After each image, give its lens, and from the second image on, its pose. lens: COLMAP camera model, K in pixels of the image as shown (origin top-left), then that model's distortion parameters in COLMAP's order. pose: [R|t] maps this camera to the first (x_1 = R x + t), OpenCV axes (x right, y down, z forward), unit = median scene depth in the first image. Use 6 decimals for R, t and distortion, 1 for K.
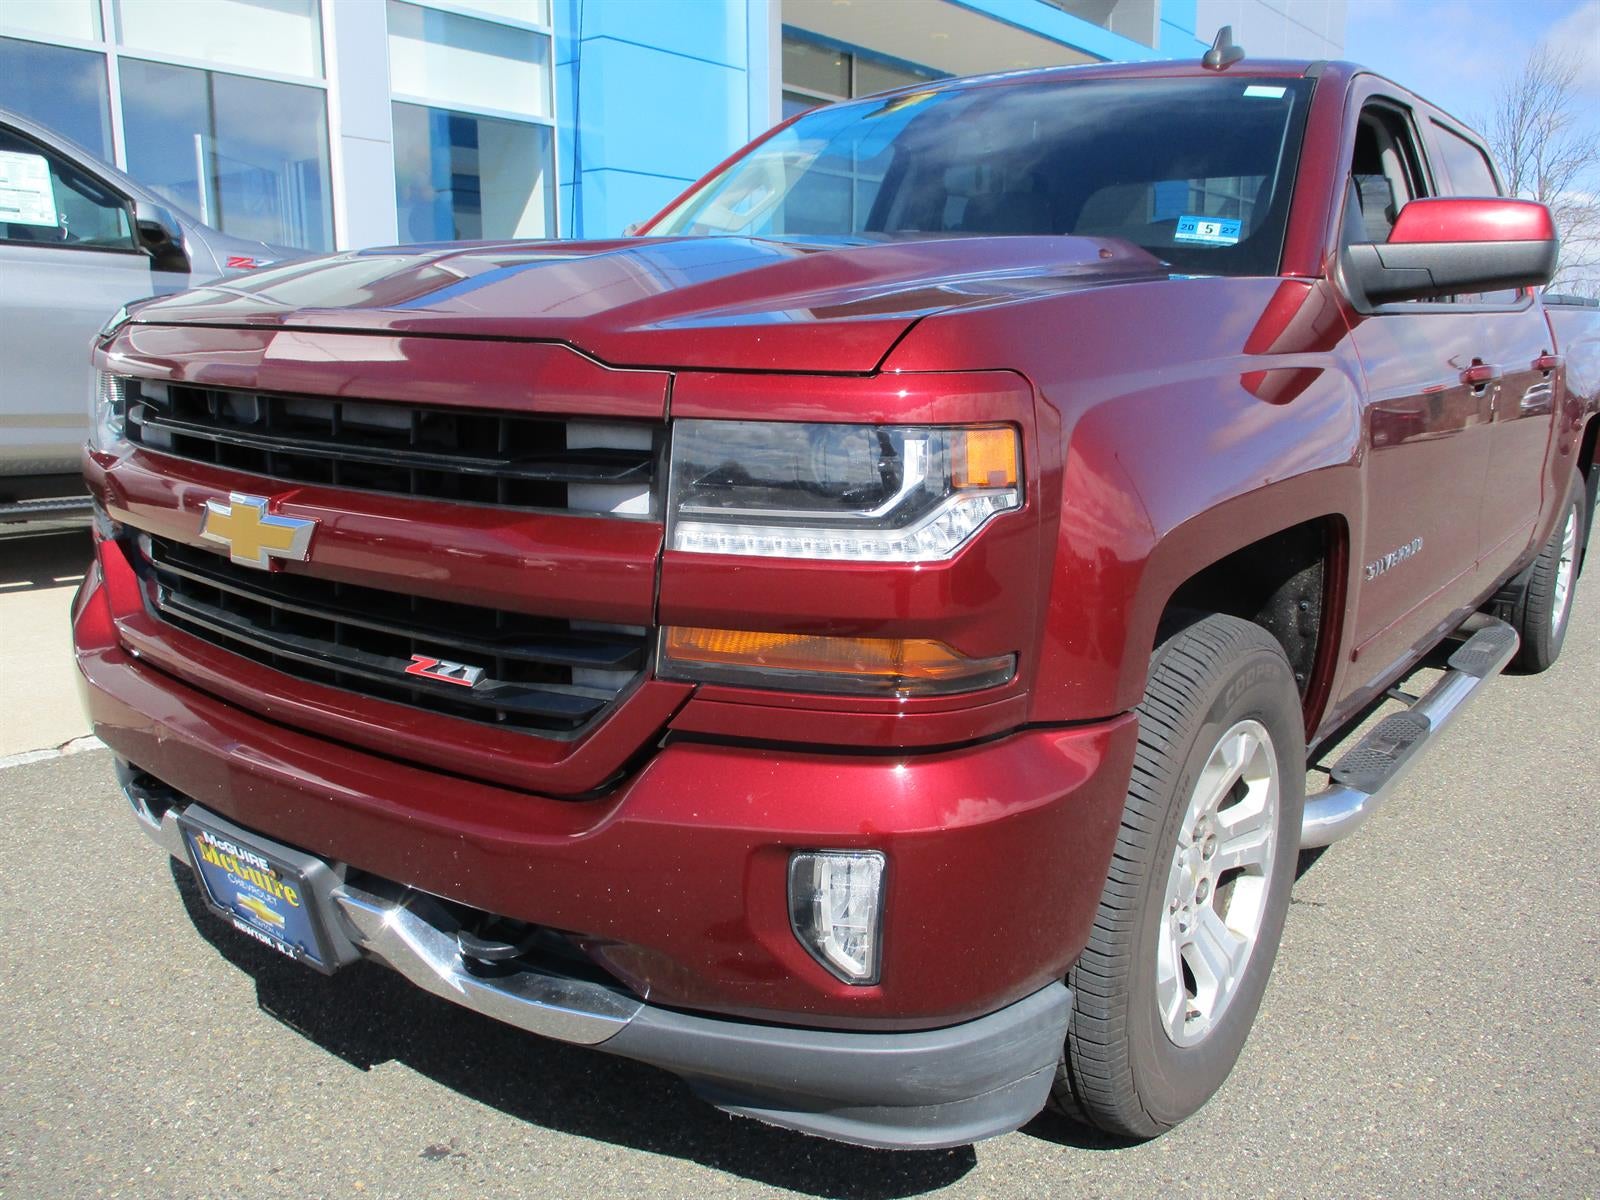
lens RADIAL K [[1321.2, 0, 800.0], [0, 1321.2, 613.0], [0, 0, 1]] dist [-0.037497, 0.009134]
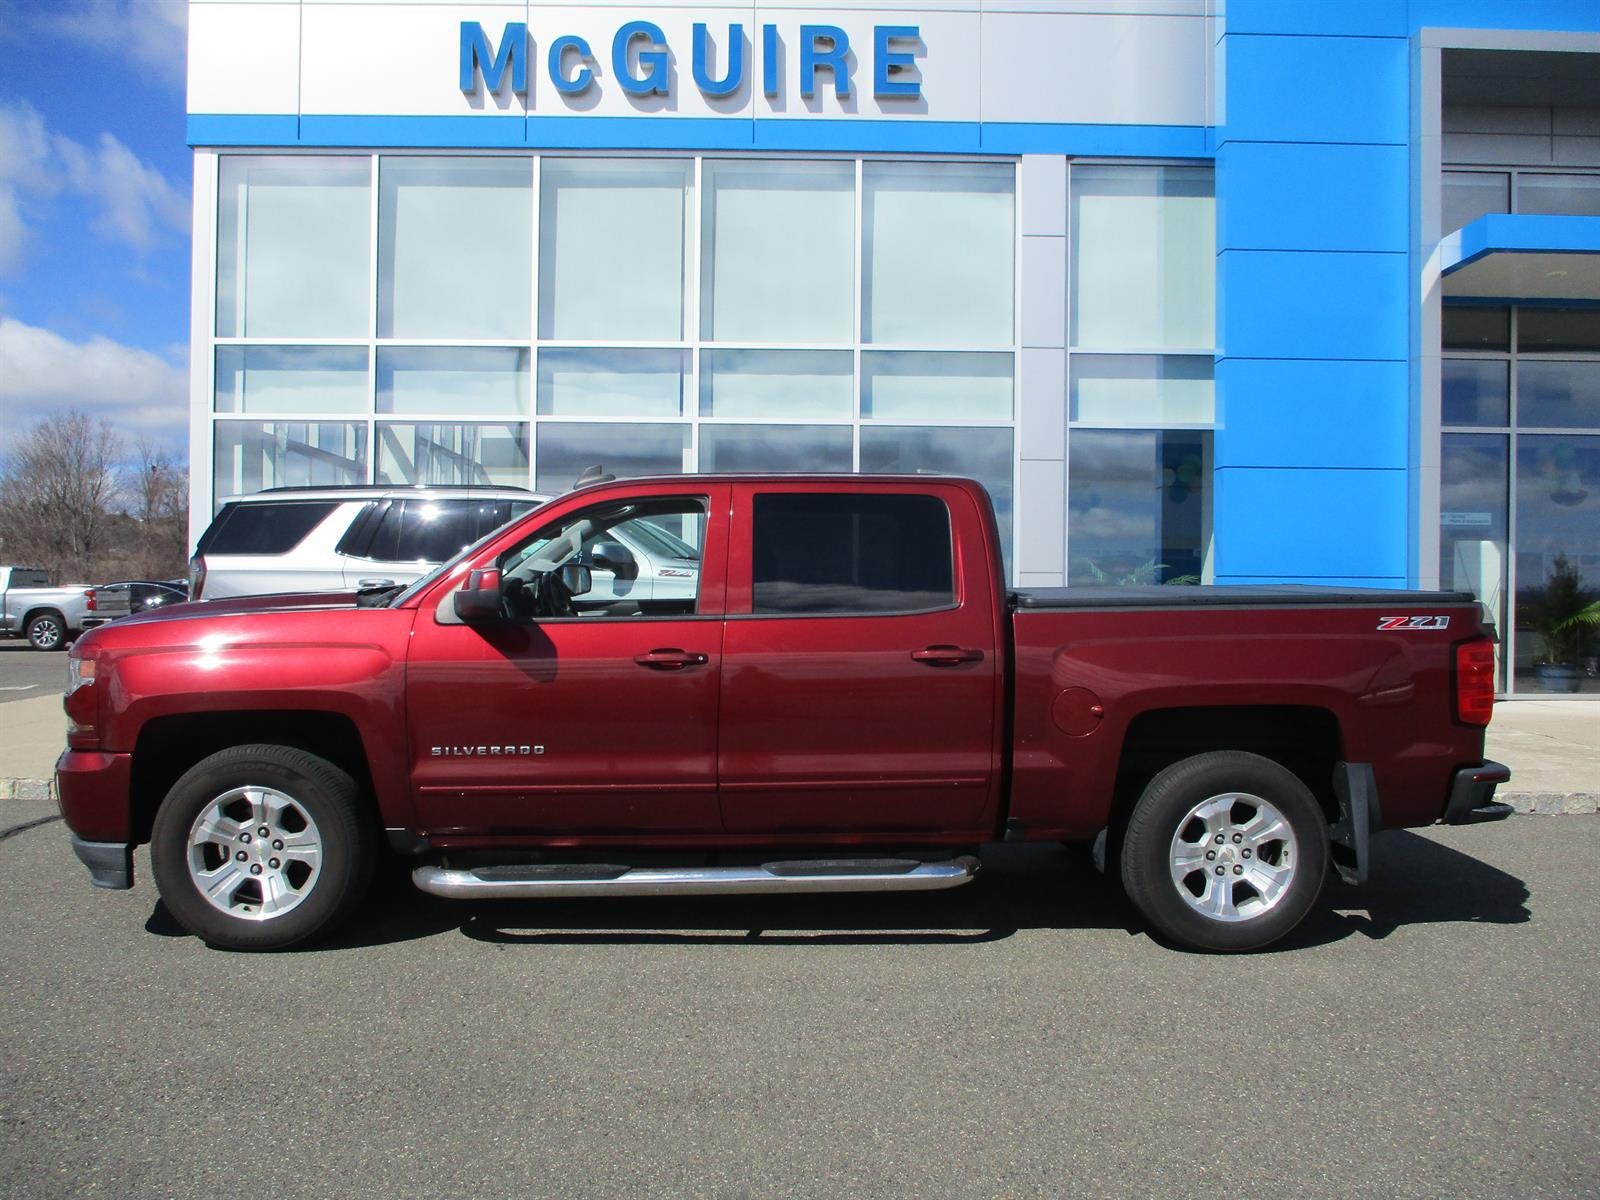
lens RADIAL K [[1321.2, 0, 793.5], [0, 1321.2, 609.2], [0, 0, 1]] dist [-0.037497, 0.009134]
pose [[0.633356, 0.008092, -0.773818, 1.079951], [-0.159271, 0.979901, -0.120113, -0.040530], [0.757293, 0.199321, 0.621915, 0.051472]]
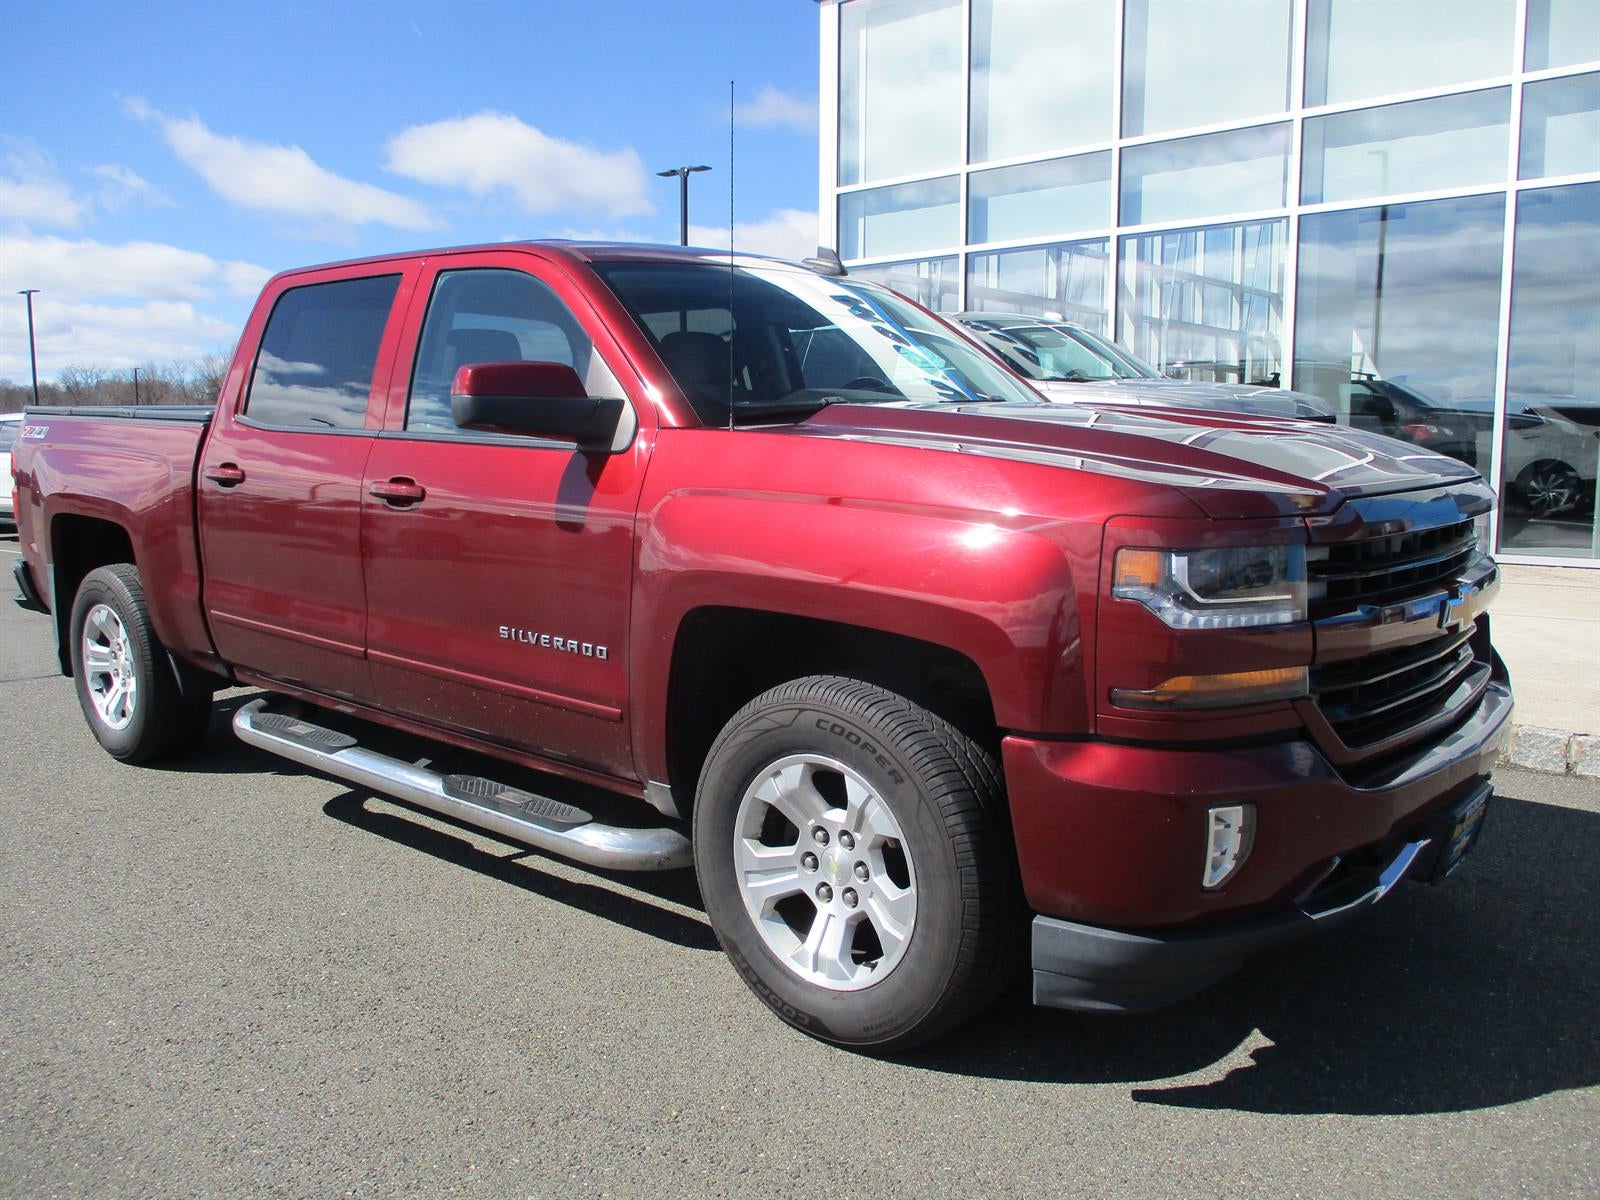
lens RADIAL K [[1321.2, 0, 794.3], [0, 1321.2, 604.6], [0, 0, 1]] dist [-0.037497, 0.009134]
pose [[-0.057801, 0.114530, -0.991737, 1.111915], [-0.195239, 0.972919, 0.123736, -0.186914], [0.979051, 0.200778, -0.033875, 0.884442]]
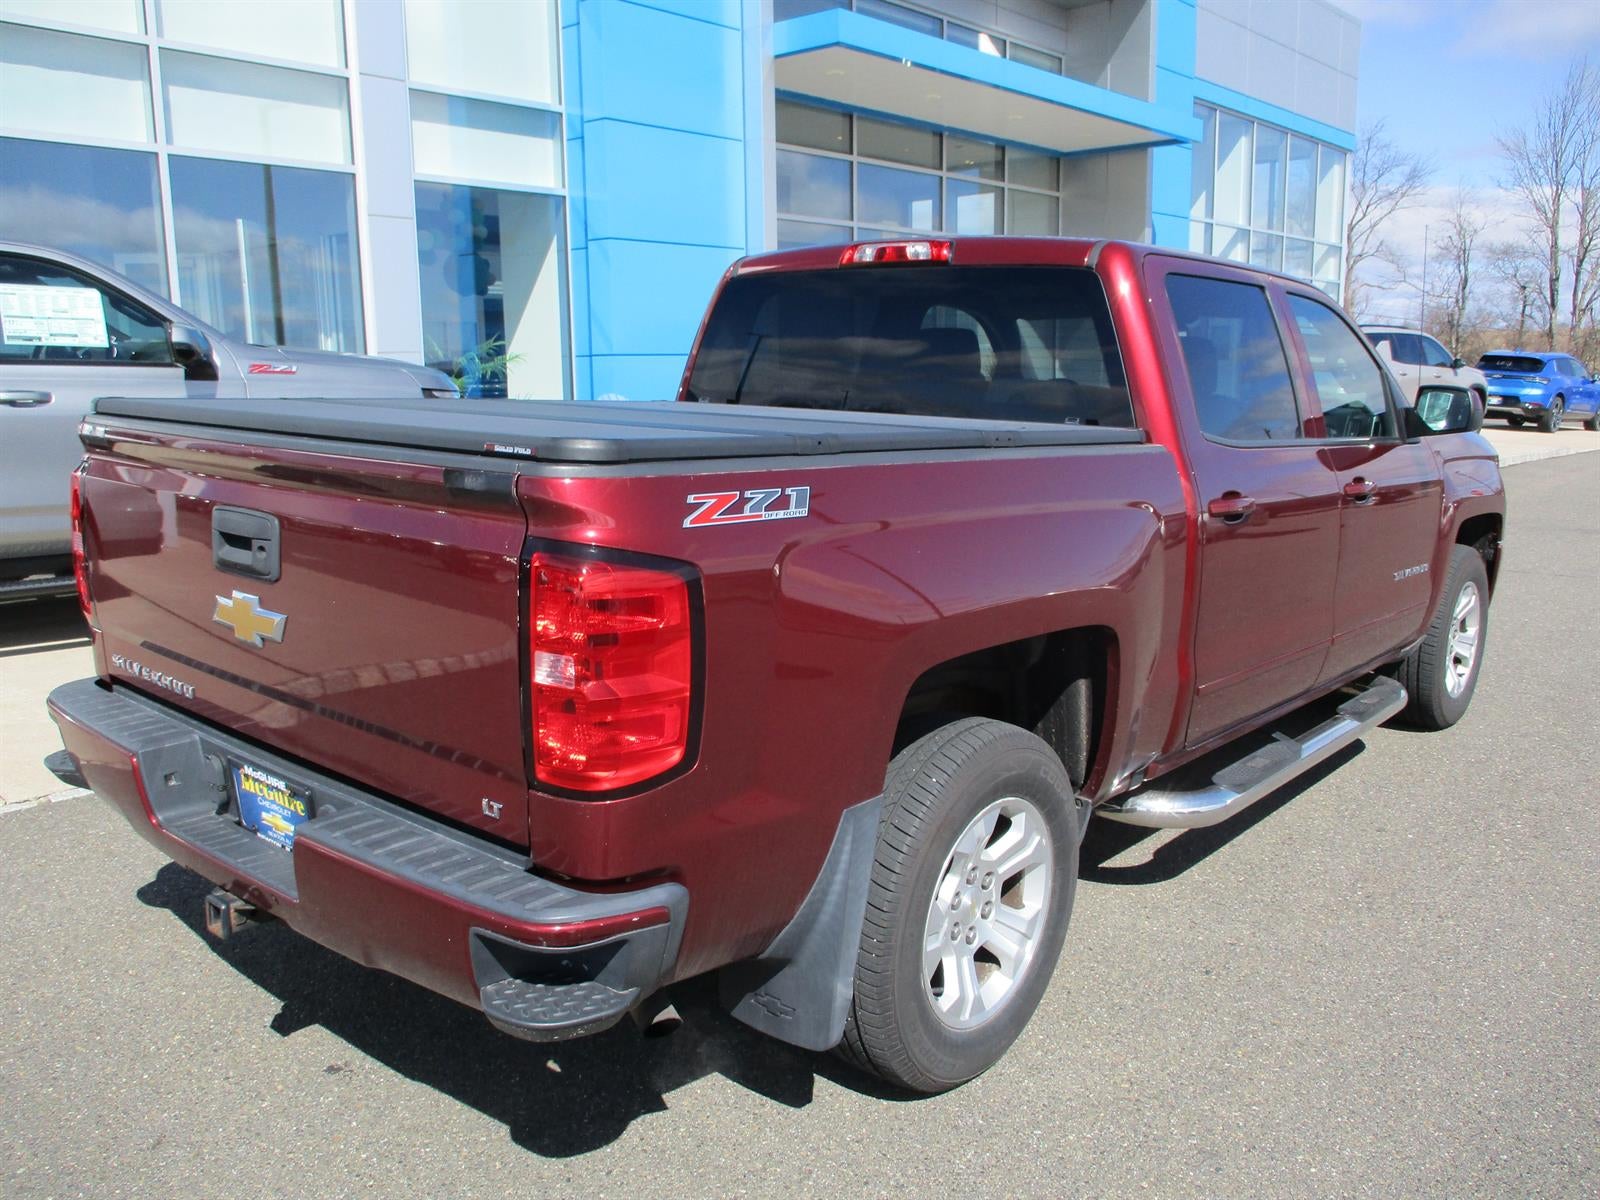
lens RADIAL K [[1321.2, 0, 802.1], [0, 1321.2, 614.5], [0, 0, 1]] dist [-0.037497, 0.009134]
pose [[0.999171, -0.002997, -0.040596, 0.118457], [0.002706, 0.999970, -0.007221, -0.036362], [0.040617, 0.007105, 0.999150, -0.178785]]
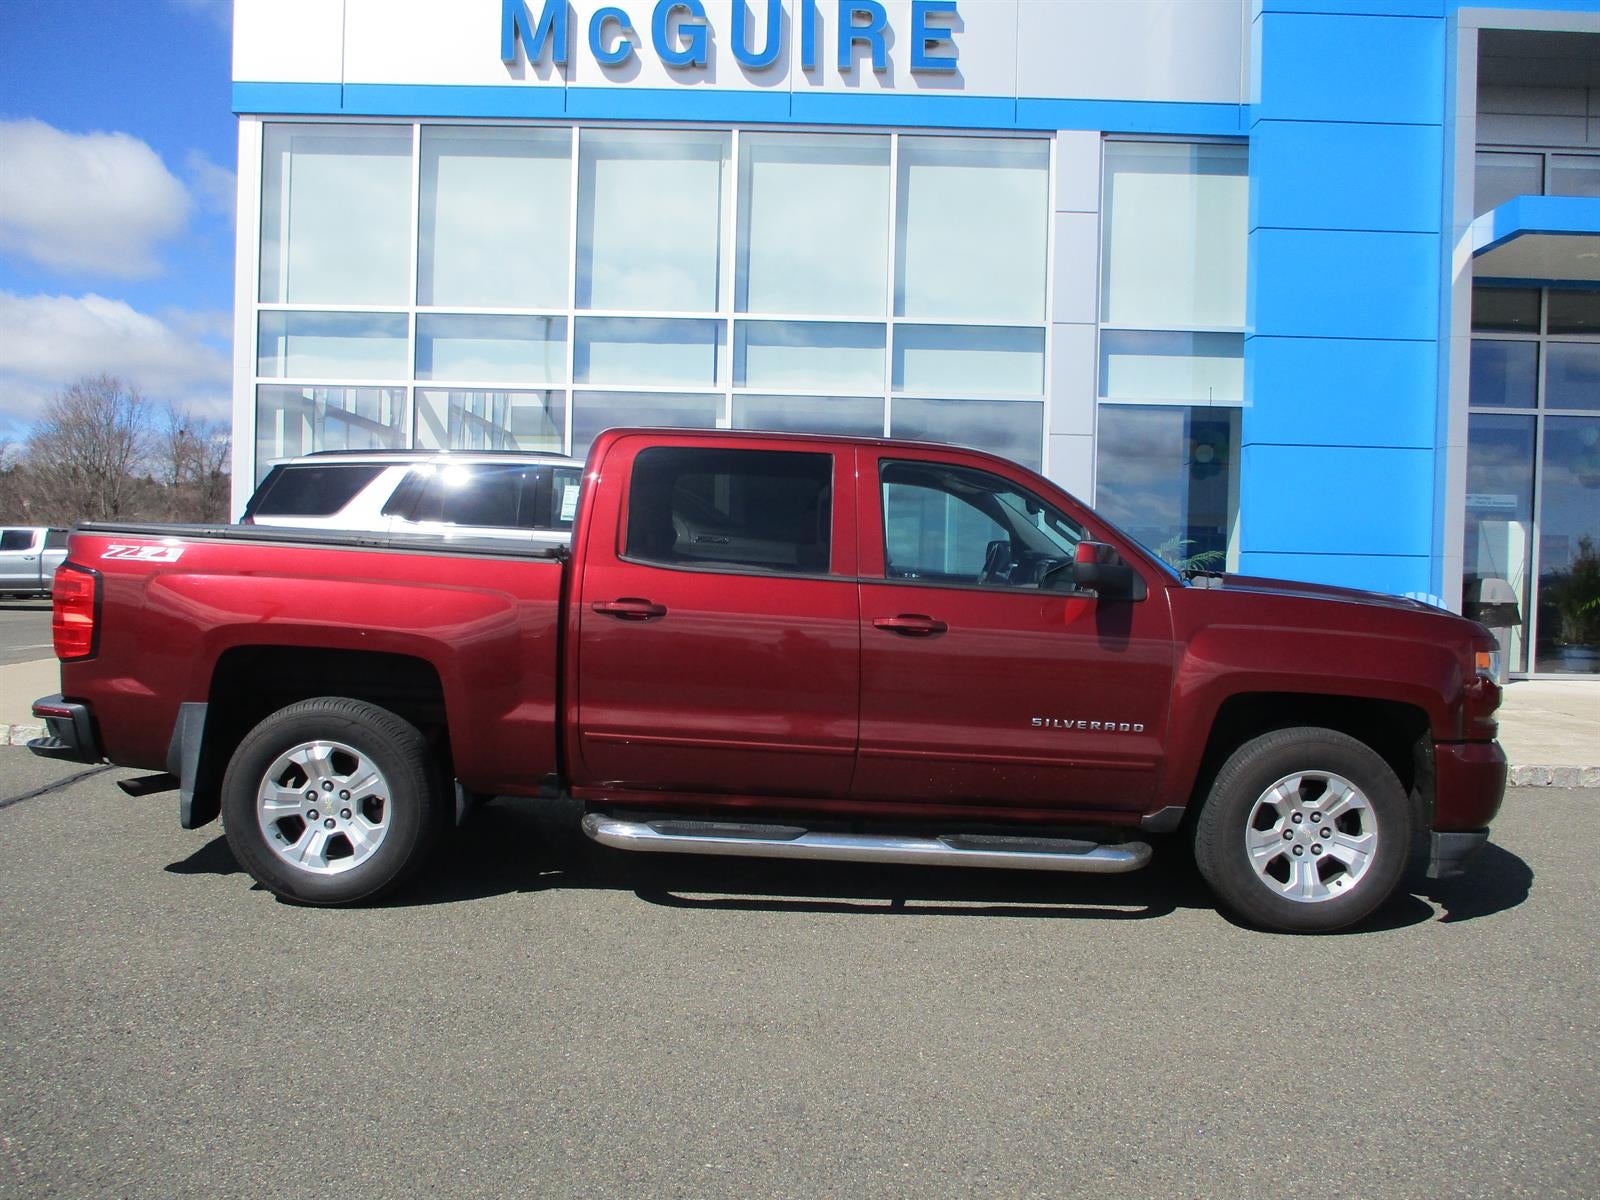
lens RADIAL K [[1321.2, 0, 795.0], [0, 1321.2, 608.1], [0, 0, 1]] dist [-0.037497, 0.009134]
pose [[0.622315, 0.032602, -0.782087, 1.100343], [-0.175509, 0.979505, -0.098822, -0.023766], [0.762837, 0.198762, 0.615283, 0.012425]]
